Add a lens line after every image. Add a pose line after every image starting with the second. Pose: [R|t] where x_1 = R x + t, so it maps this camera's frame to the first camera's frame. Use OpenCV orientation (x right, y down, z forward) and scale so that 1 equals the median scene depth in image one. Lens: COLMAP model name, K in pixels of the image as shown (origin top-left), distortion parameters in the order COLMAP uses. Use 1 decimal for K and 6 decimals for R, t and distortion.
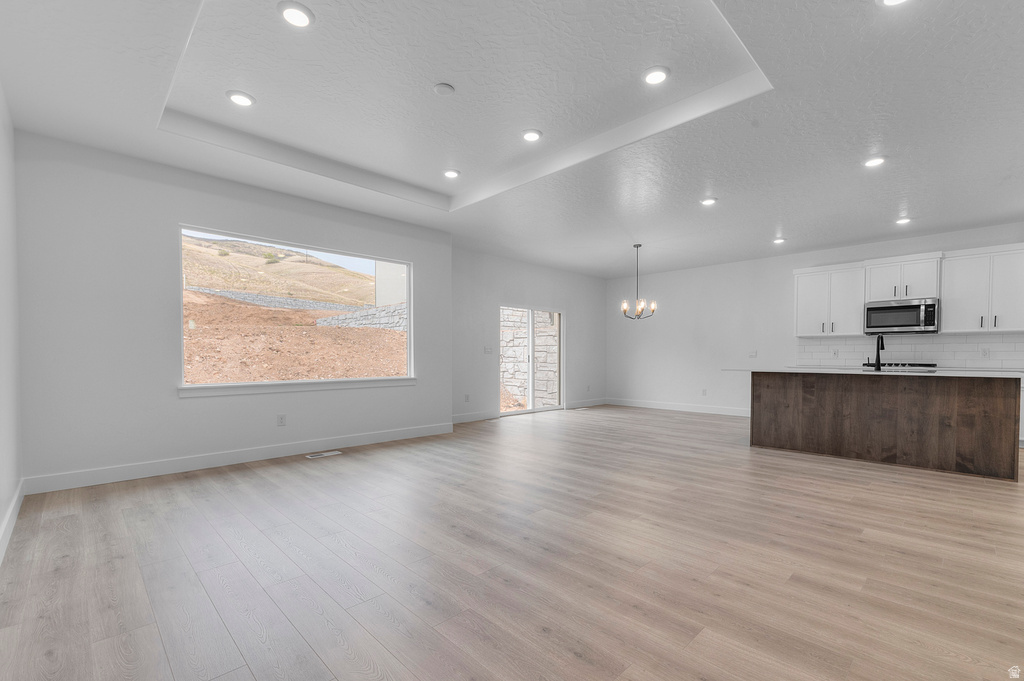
lens RADIAL K [[445.0, 0, 516.1], [0, 445.0, 357.9], [0, 0, 1]] dist [0.006348, 0.000314]
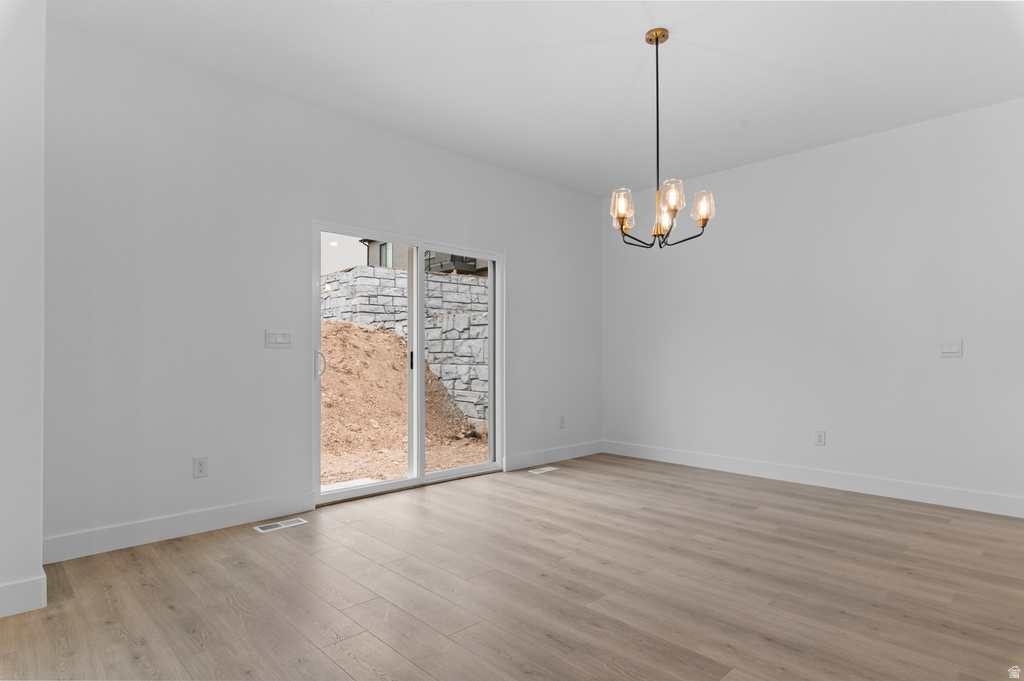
lens RADIAL K [[566.6, 0, 514.3], [0, 566.6, 344.4], [0, 0, 1]] dist [-0.010542, -0.001005]
pose [[0.999997, -0.001052, -0.002044, 0.118731], [0.001008, 0.999773, -0.021296, -0.001704], [0.002066, 0.021294, 0.999771, 0.414601]]
